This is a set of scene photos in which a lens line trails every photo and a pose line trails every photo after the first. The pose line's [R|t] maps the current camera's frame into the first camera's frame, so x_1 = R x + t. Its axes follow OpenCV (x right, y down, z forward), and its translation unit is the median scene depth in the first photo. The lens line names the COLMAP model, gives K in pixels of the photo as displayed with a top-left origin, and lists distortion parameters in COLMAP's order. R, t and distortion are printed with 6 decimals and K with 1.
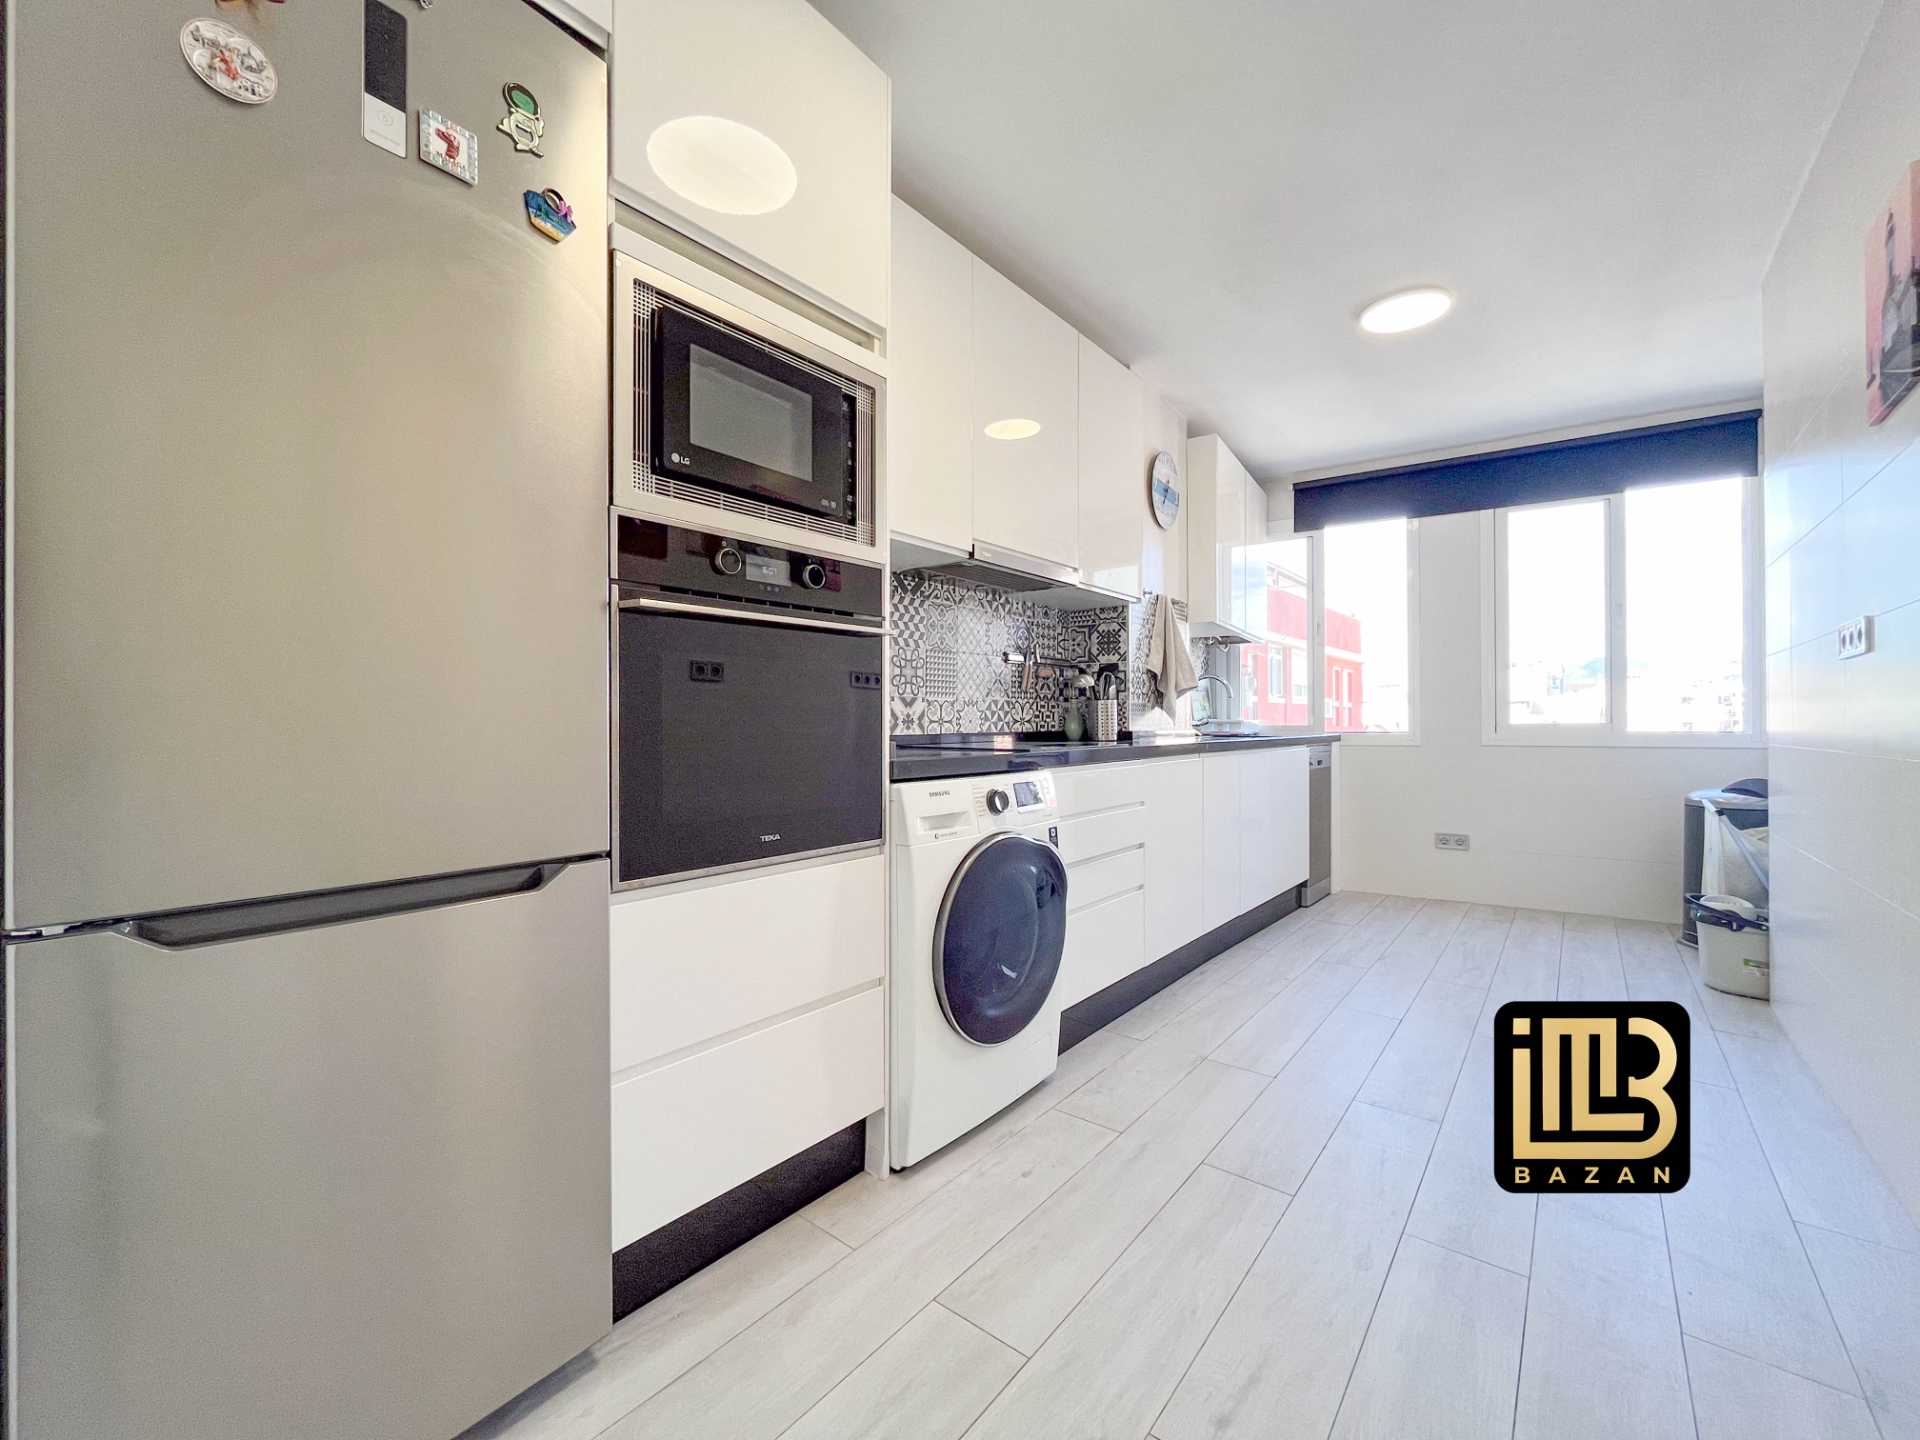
lens RADIAL K [[778.3, 0, 957.9], [0, 778.3, 723.4], [0, 0, 1]] dist [-0.003087, 0.000231]
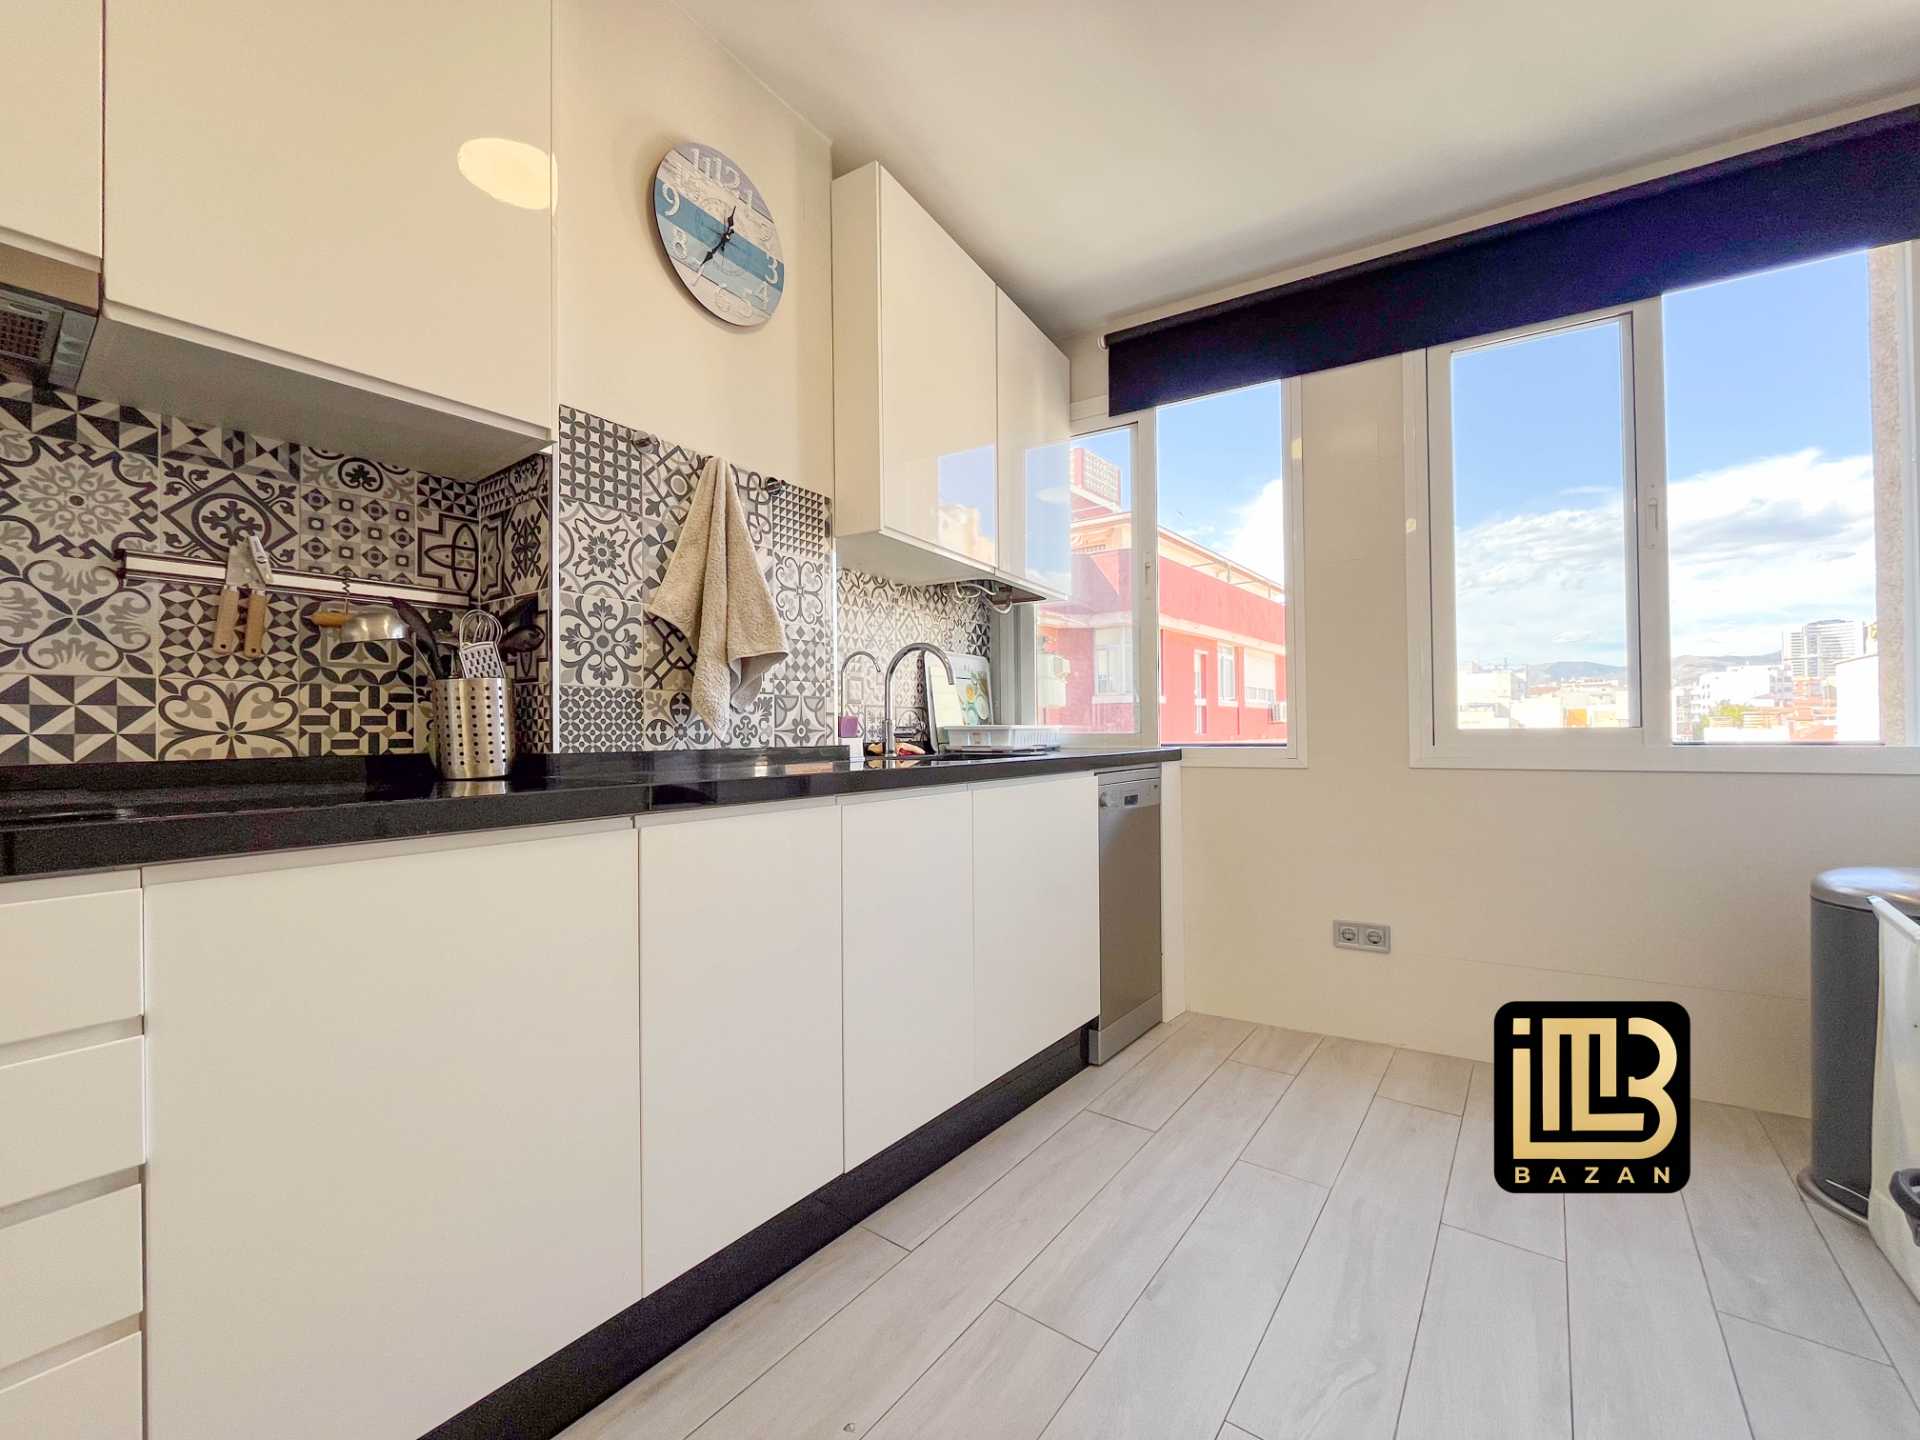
lens RADIAL K [[778.3, 0, 957.9], [0, 778.3, 723.4], [0, 0, 1]] dist [-0.003087, 0.000231]
pose [[0.999570, -0.005815, 0.028729, 0.478524], [0.006062, 0.999945, -0.008525, -0.001904], [-0.028678, 0.008696, 0.999551, 0.644364]]
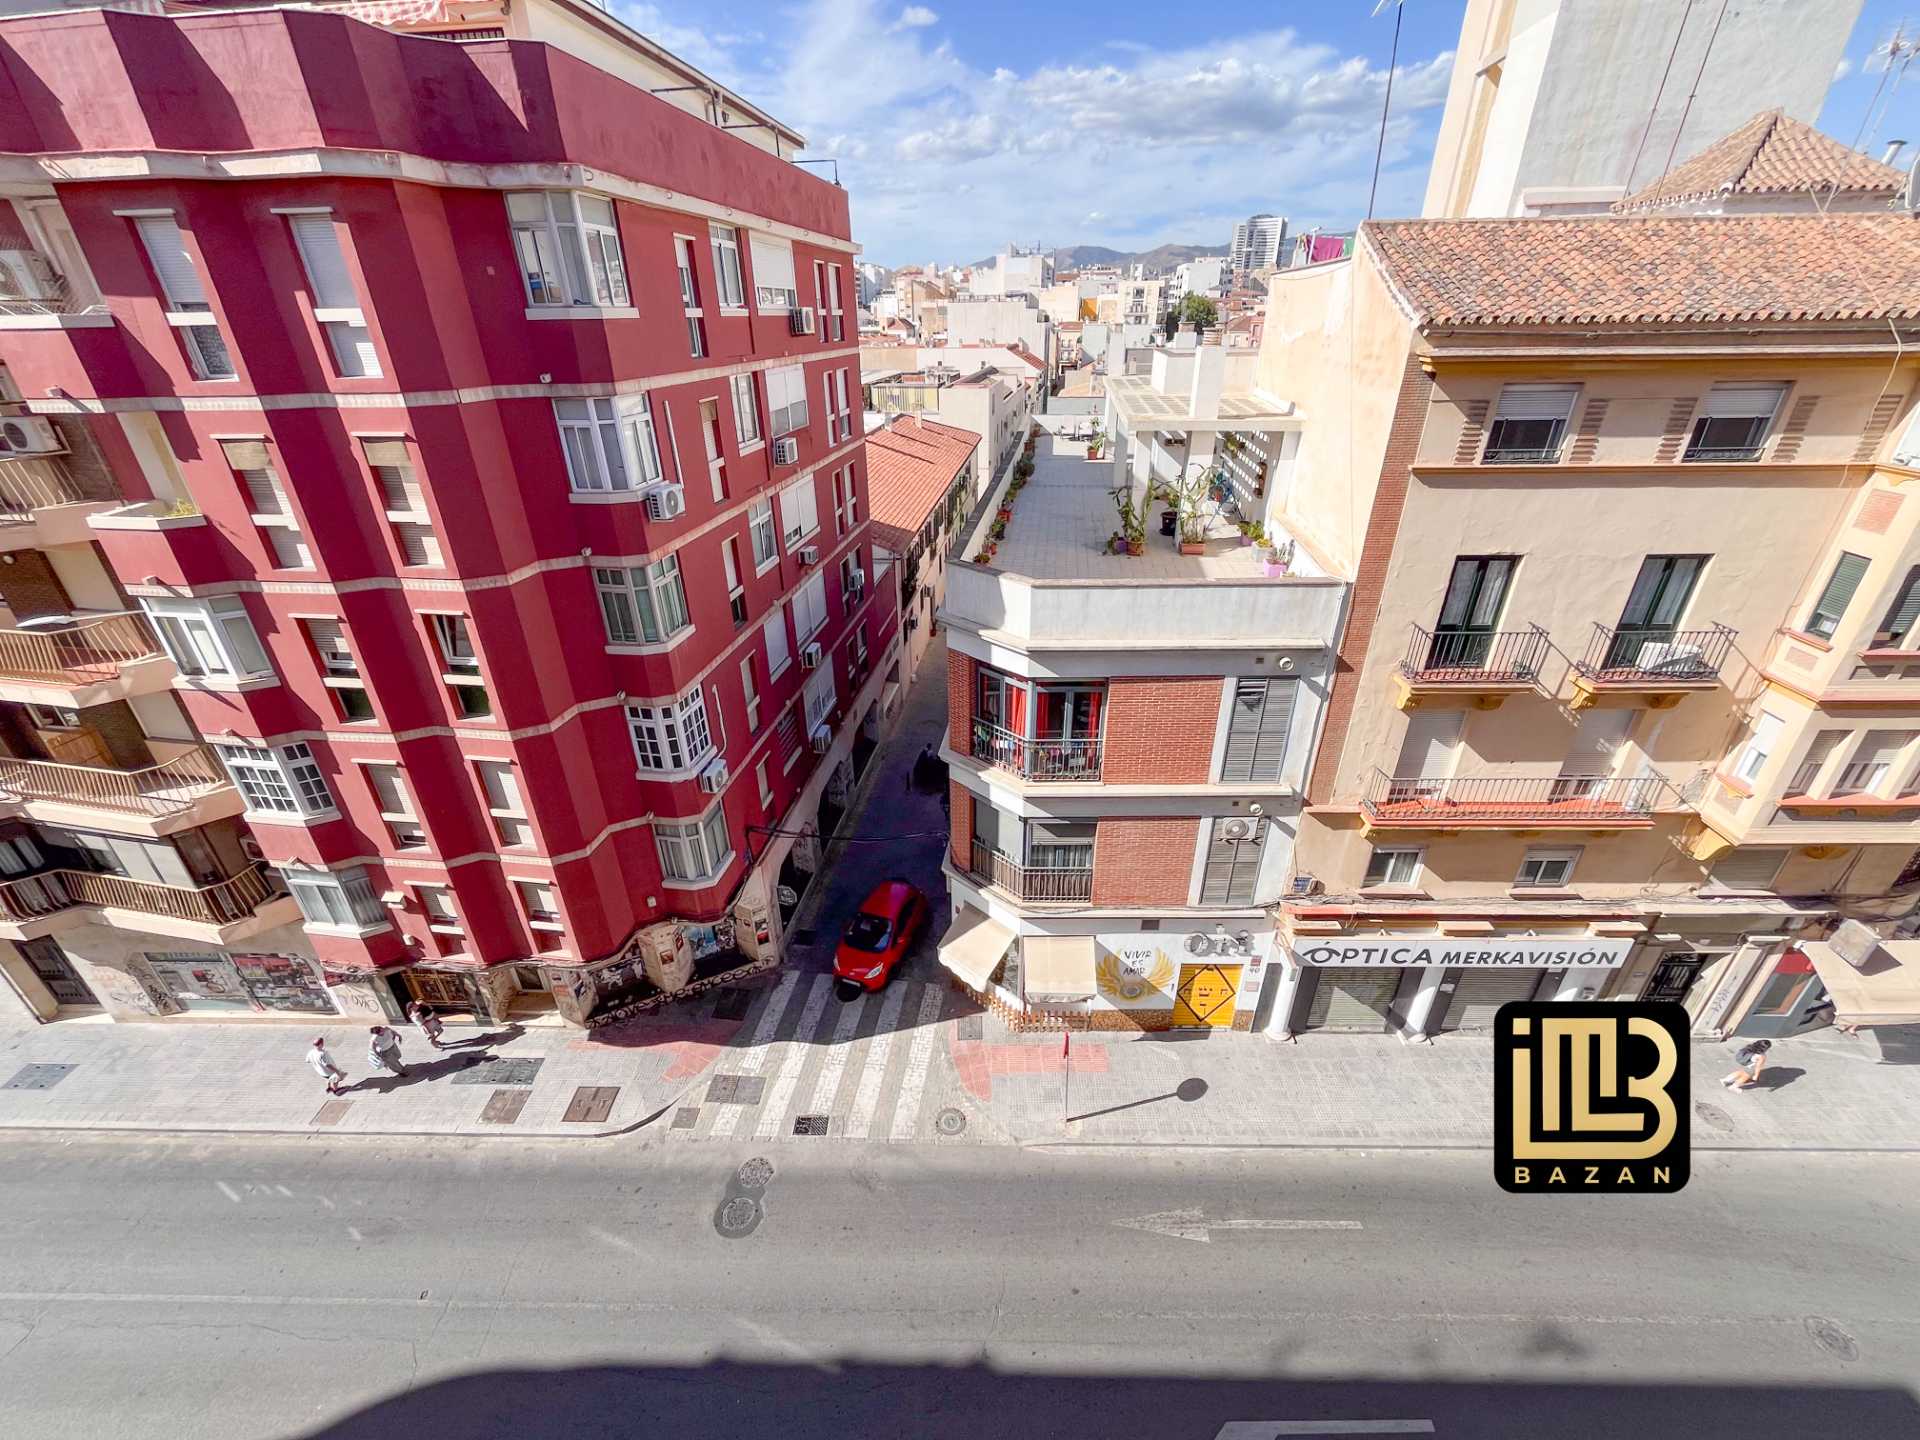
lens RADIAL K [[778.3, 0, 957.9], [0, 778.3, 723.4], [0, 0, 1]] dist [-0.003087, 0.000231]
pose [[0.850584, -0.256006, 0.459312, 1.188854], [0.016614, 0.886132, 0.463136, -0.178046], [-0.525577, -0.386305, 0.757983, 1.418729]]
